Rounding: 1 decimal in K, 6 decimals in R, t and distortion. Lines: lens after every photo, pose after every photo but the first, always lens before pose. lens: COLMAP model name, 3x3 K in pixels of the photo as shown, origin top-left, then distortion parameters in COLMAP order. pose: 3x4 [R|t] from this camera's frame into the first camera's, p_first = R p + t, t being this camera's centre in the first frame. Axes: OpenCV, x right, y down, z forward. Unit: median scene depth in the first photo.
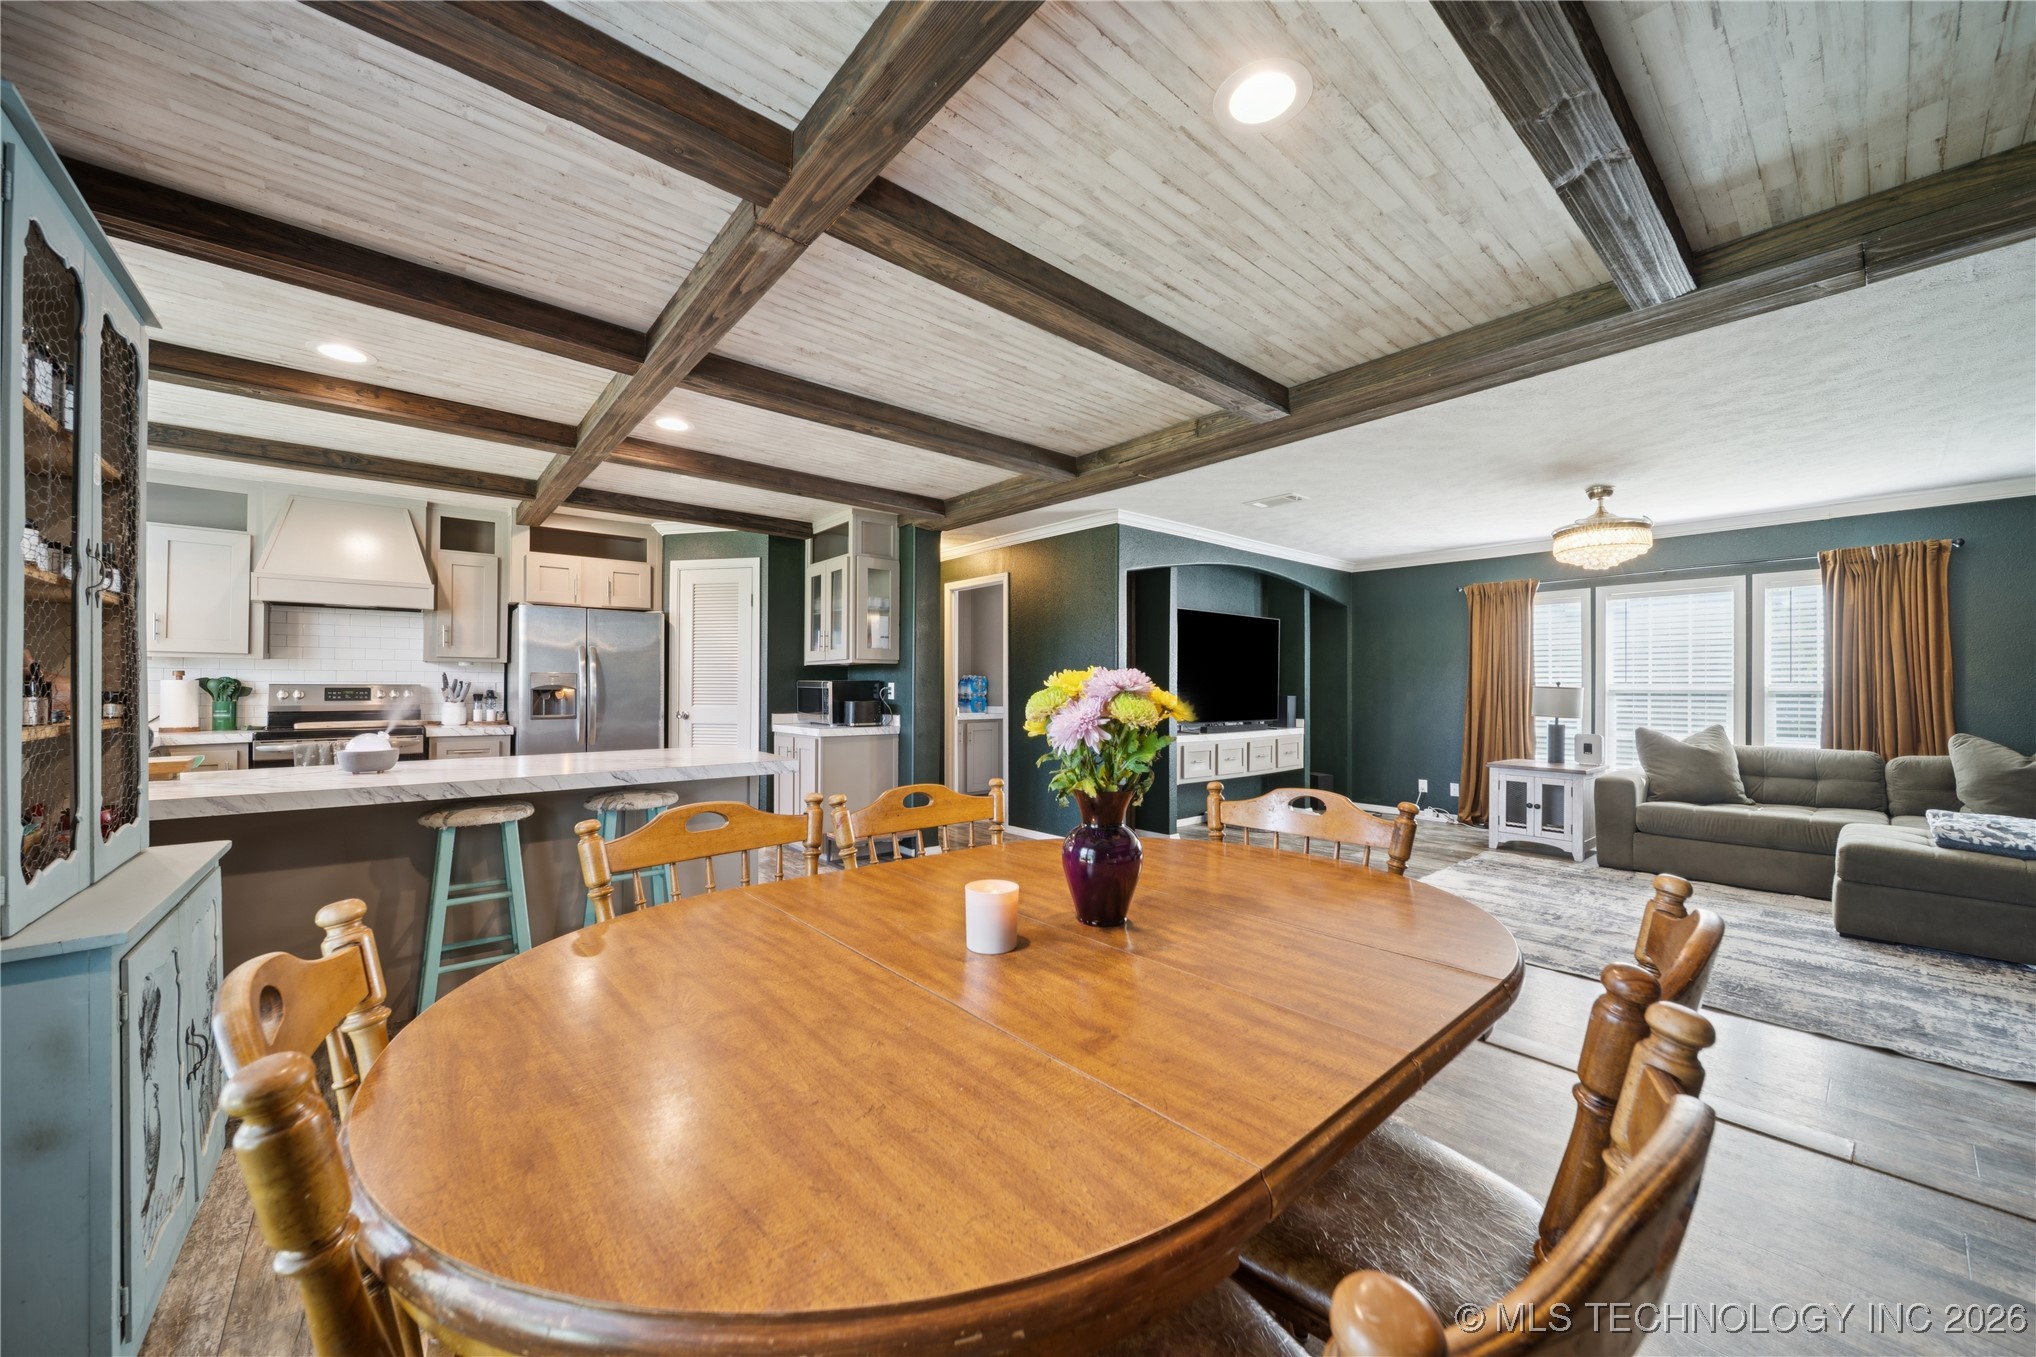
lens RADIAL K [[749.0, 0, 999.1], [0, 749.0, 681.0], [0, 0, 1]] dist [0.010302, -0.004004]
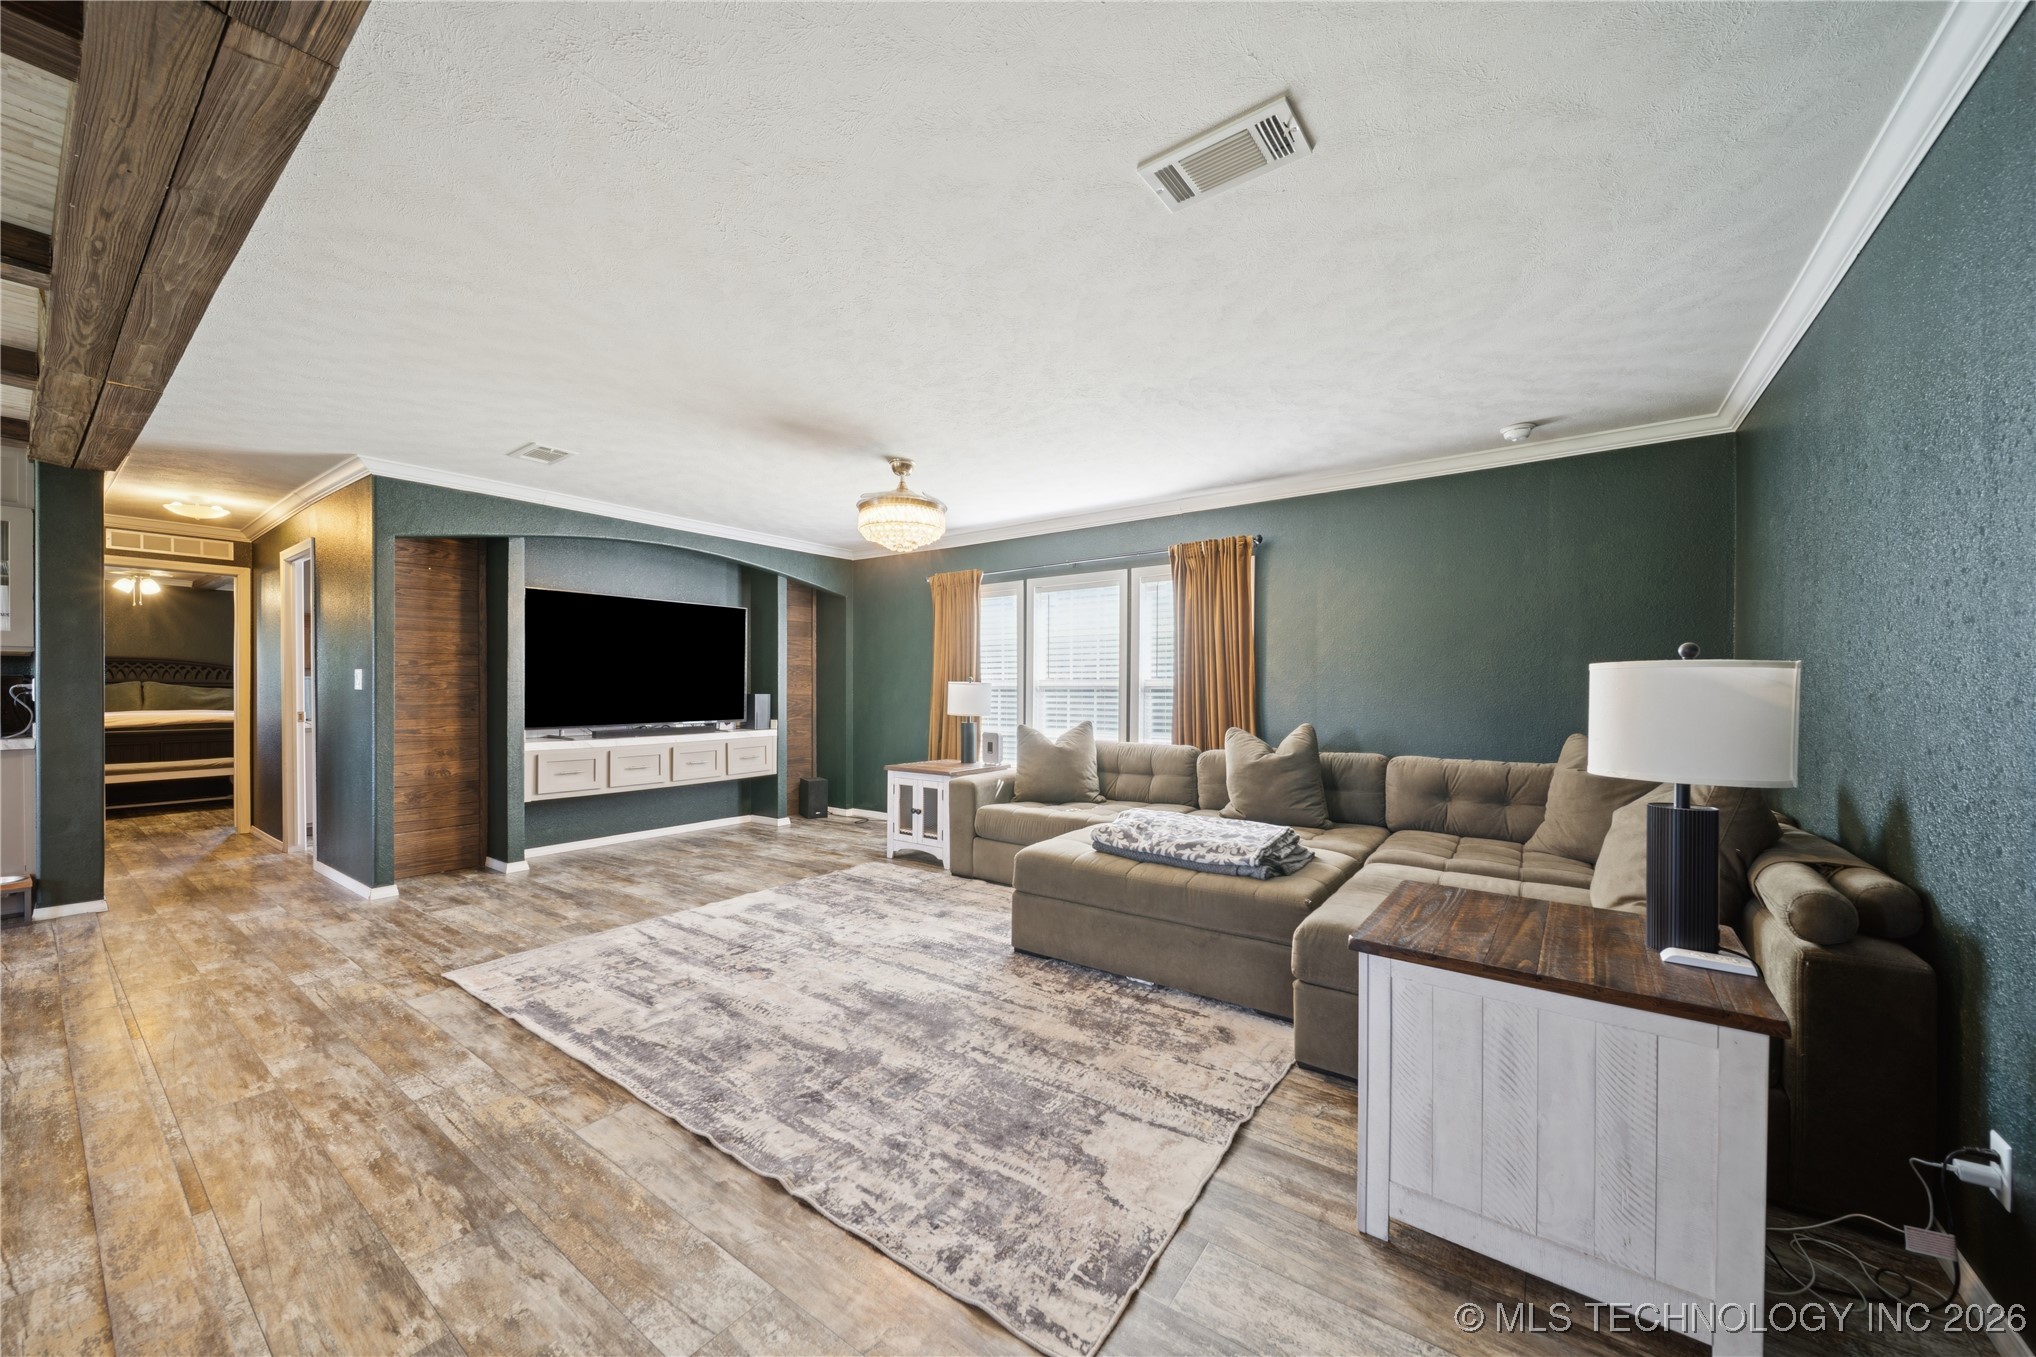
lens RADIAL K [[738.8, 0, 1019.3], [0, 738.8, 688.9], [0, 0, 1]] dist [0.004476, -0.000432]
pose [[0.974156, -0.003837, 0.225845, 0.647706], [0.001829, 0.999957, 0.009100, 0.007644], [-0.225870, -0.008452, 0.974121, 0.088016]]
